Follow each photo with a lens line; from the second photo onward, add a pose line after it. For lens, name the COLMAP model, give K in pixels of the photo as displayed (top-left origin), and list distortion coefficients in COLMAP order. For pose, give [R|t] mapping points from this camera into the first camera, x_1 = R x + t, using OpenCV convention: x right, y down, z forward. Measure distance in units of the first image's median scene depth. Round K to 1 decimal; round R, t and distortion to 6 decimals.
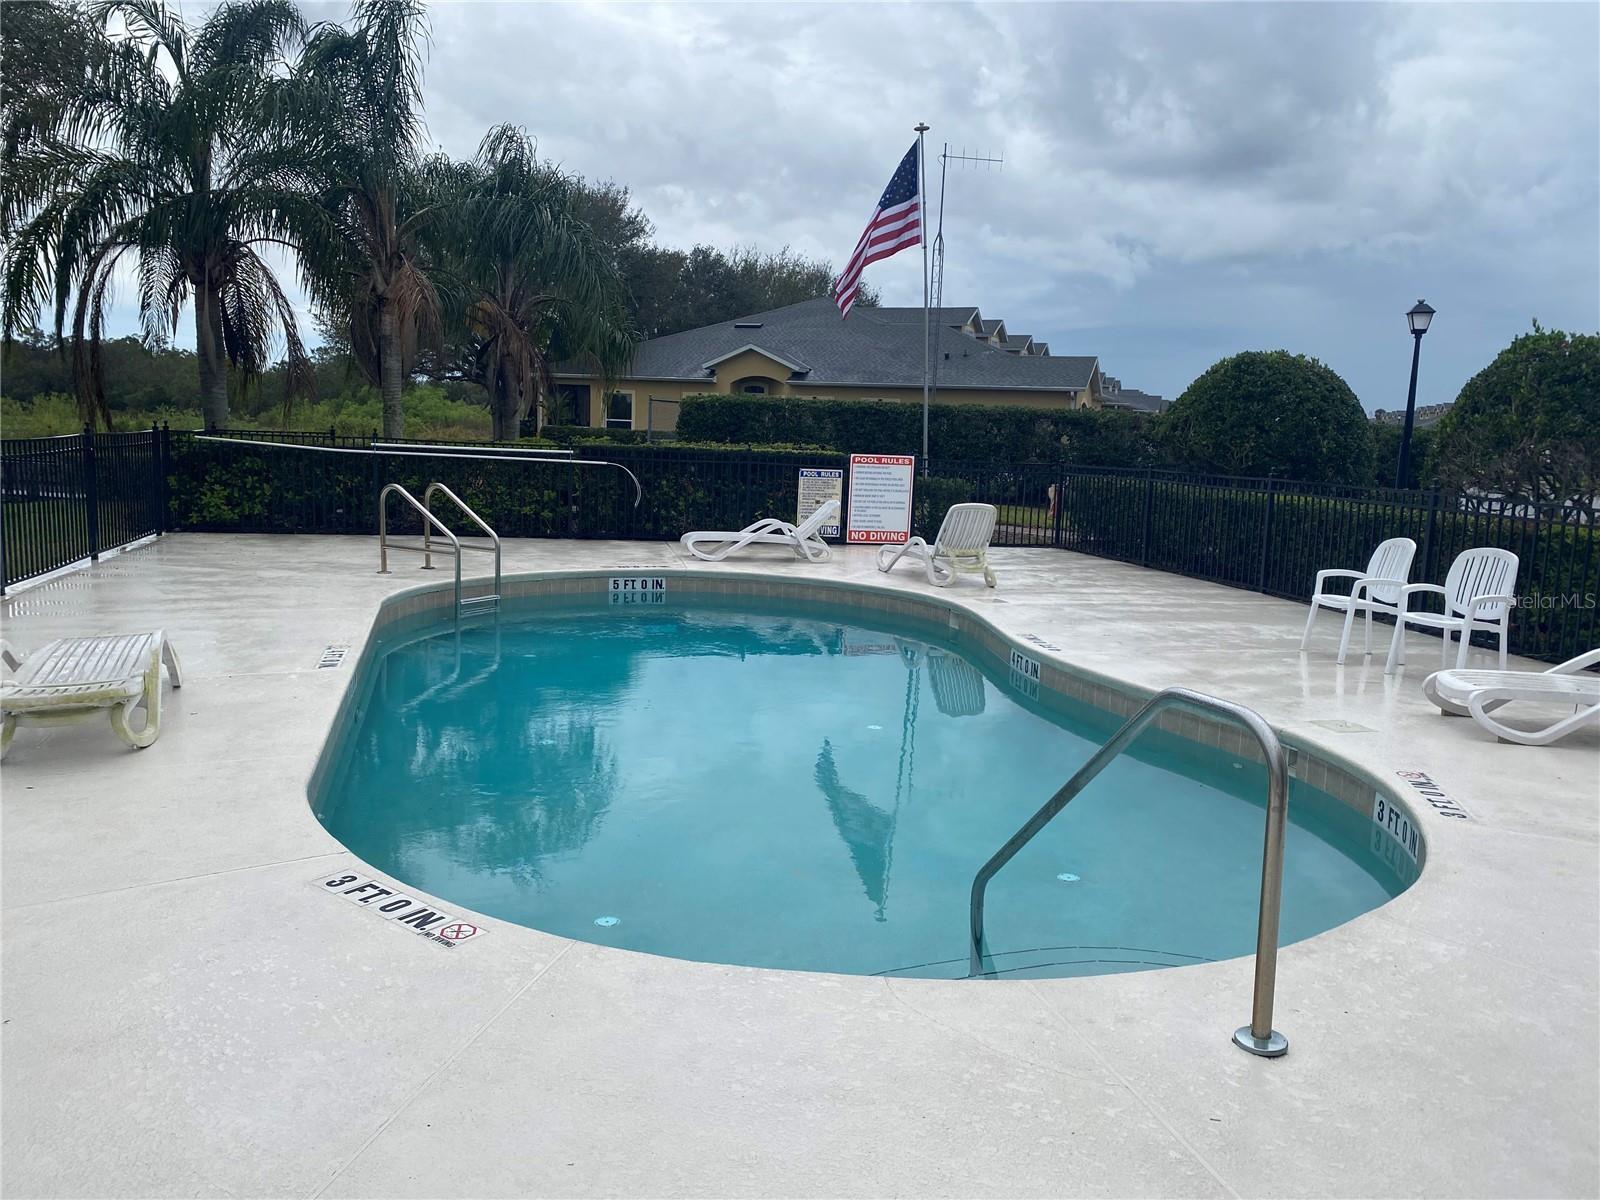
lens RADIAL K [[1190.0, 0, 800.0], [0, 1190.0, 600.0], [0, 0, 1]] dist [0.065436, -0.052002]
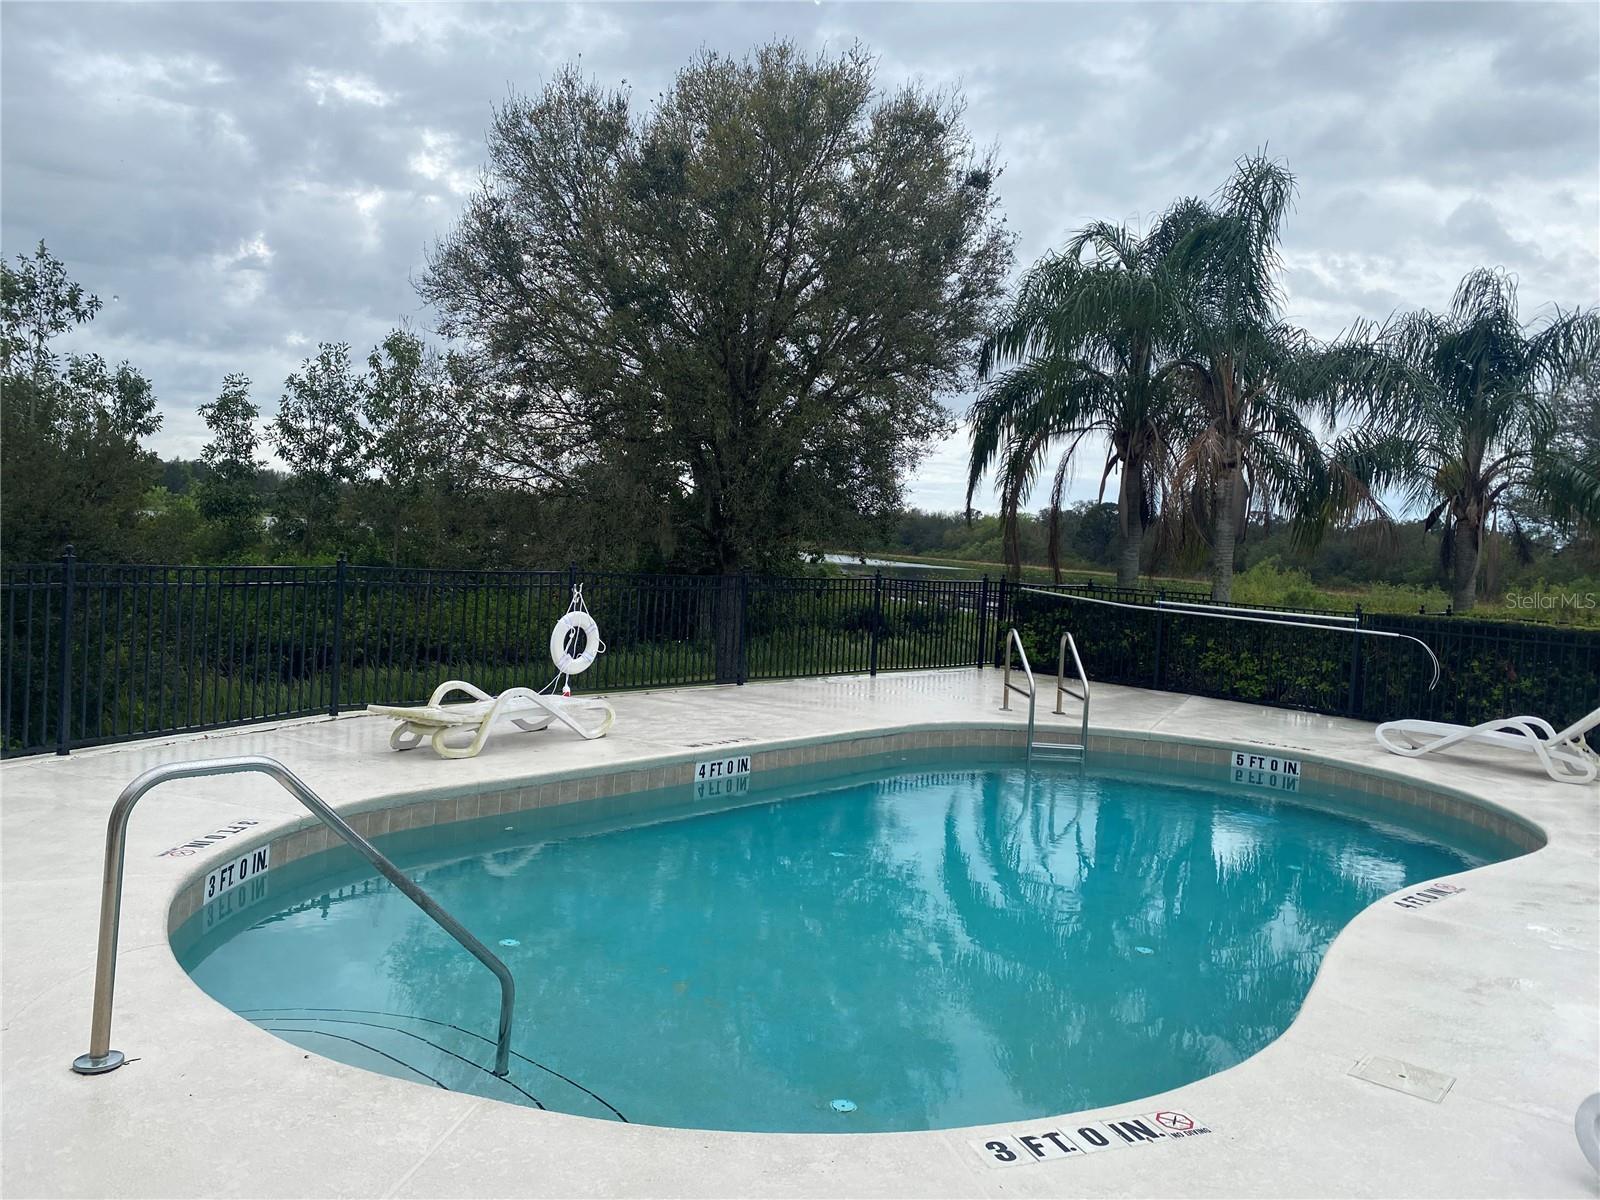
lens RADIAL K [[1190.0, 0, 800.0], [0, 1190.0, 600.0], [0, 0, 1]] dist [0.065436, -0.052002]
pose [[0.539979, 0.039732, -0.840740, 0.352509], [-0.159512, 0.985614, -0.055871, -0.023419], [0.826425, 0.164277, 0.538549, 0.176574]]
